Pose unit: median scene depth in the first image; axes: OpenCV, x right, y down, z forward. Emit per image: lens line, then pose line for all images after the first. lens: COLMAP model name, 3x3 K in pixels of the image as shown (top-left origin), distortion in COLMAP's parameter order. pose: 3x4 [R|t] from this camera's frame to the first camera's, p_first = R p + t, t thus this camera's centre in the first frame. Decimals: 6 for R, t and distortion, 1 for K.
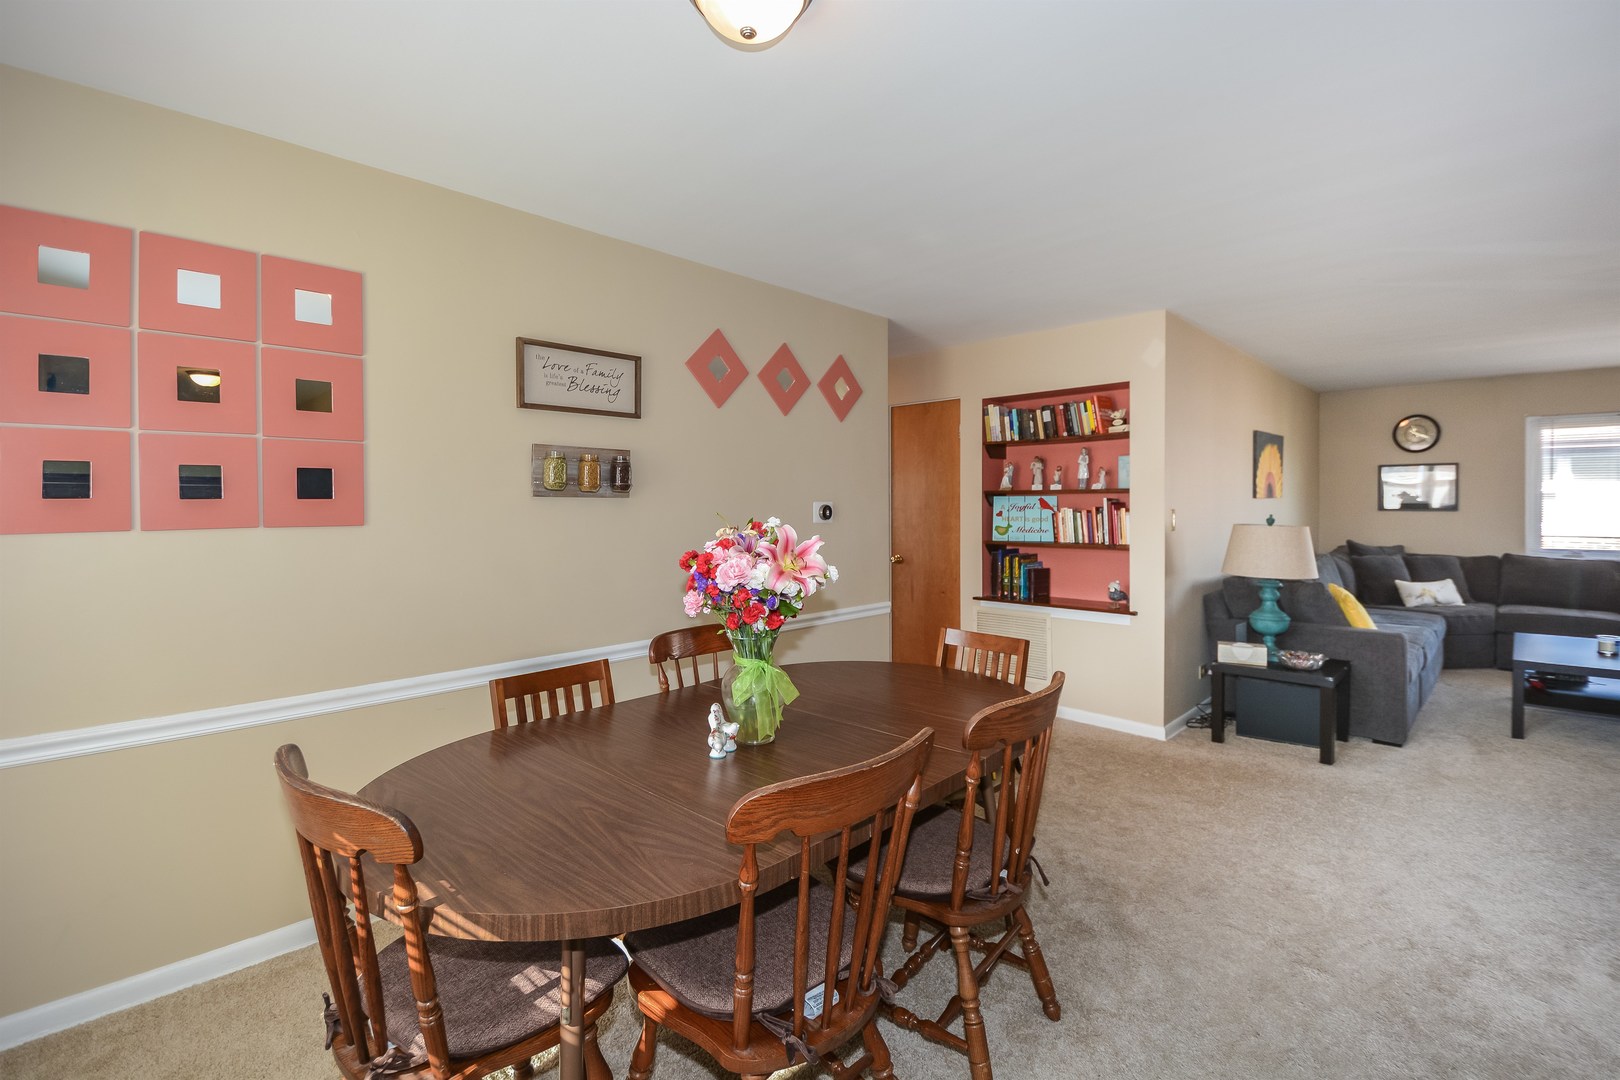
lens RADIAL K [[712.6, 0, 818.5], [0, 712.6, 525.3], [0, 0, 1]] dist [0.000750, -0.013619]
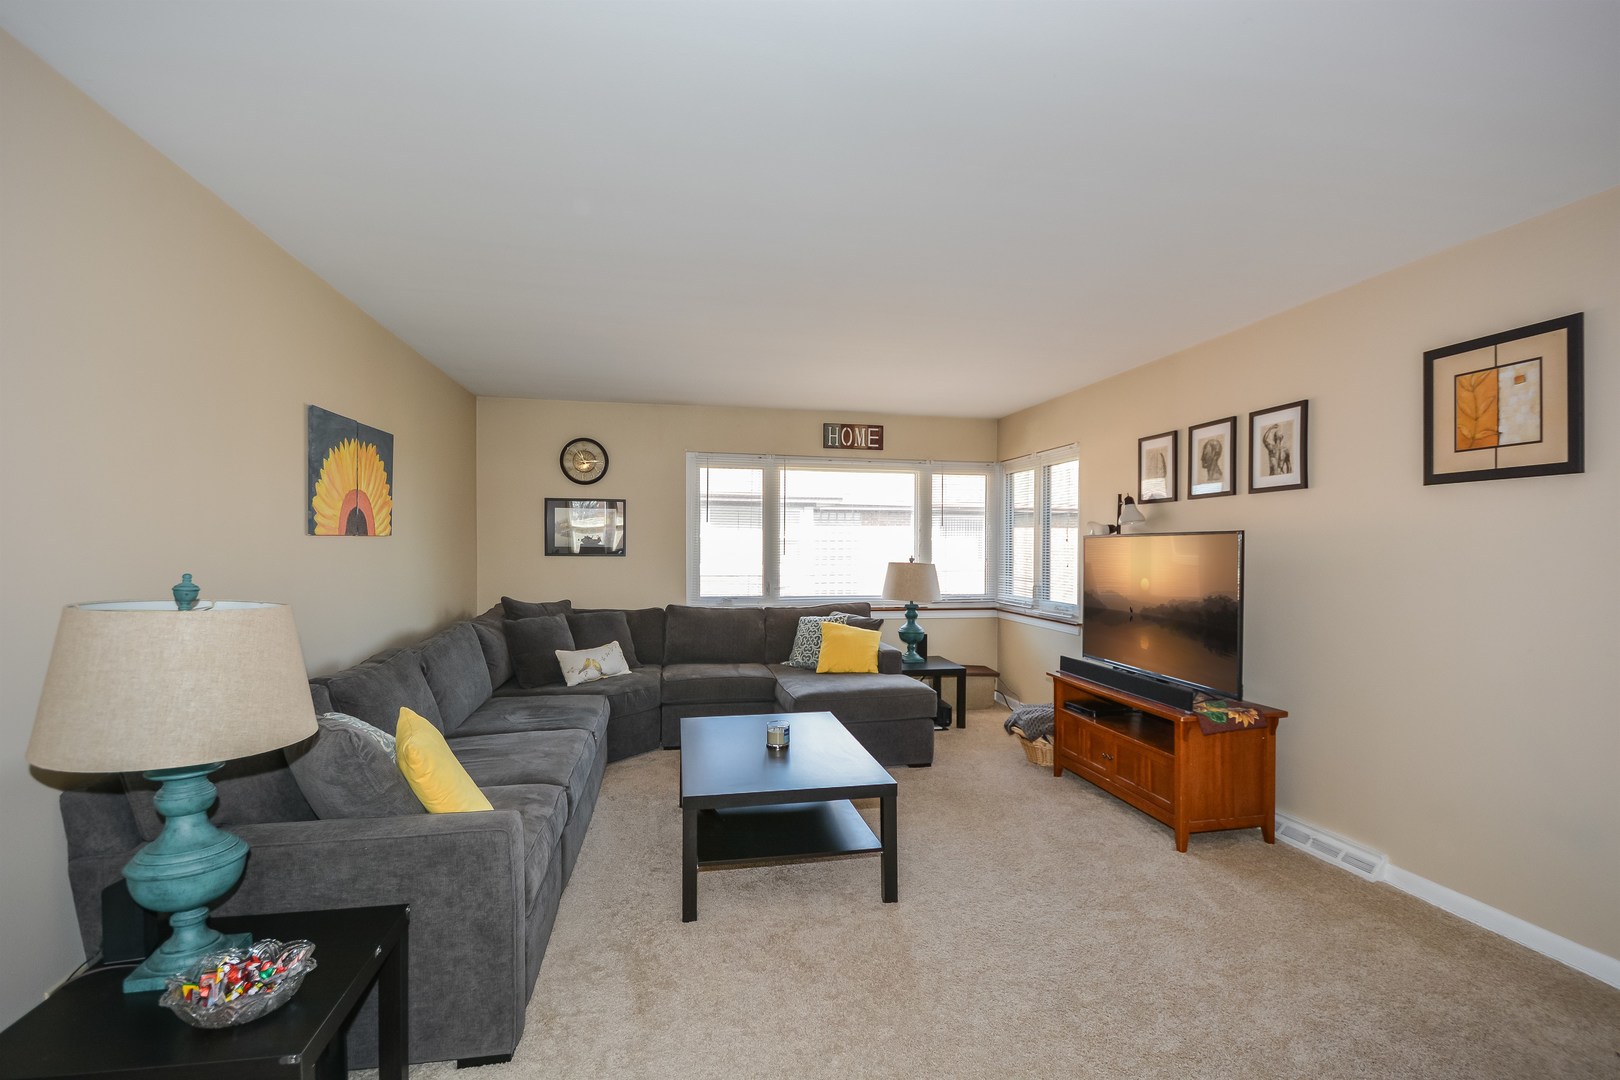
lens RADIAL K [[712.6, 0, 818.5], [0, 712.6, 525.3], [0, 0, 1]] dist [0.000750, -0.013619]
pose [[0.555059, 0.033270, 0.831145, 0.349959], [0.015762, 0.998600, -0.050499, -0.011600], [-0.831662, 0.041130, 0.553757, 0.361963]]
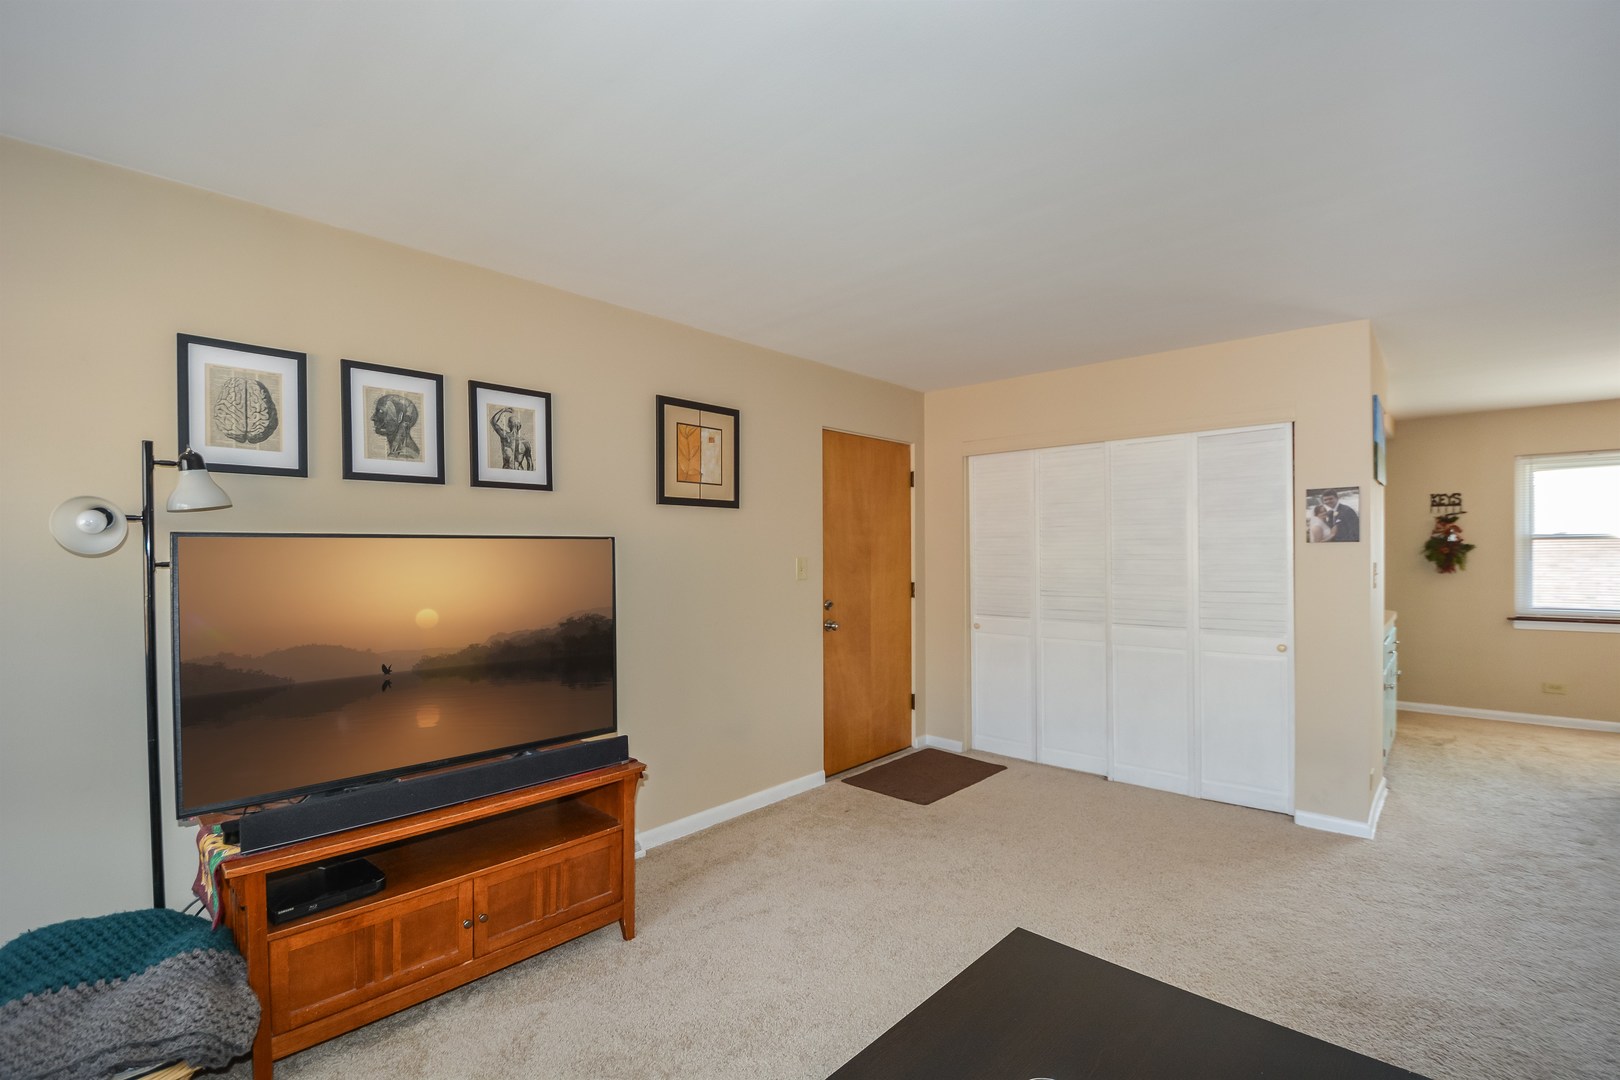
lens RADIAL K [[729.3, 0, 778.2], [0, 729.3, 547.9], [0, 0, 1]] dist [-0.000405, -0.000143]
pose [[-0.999906, 0.010556, -0.008794, 0.858455], [0.010370, 0.999727, 0.020950, -0.030986], [0.009013, 0.020856, -0.999742, 0.864996]]
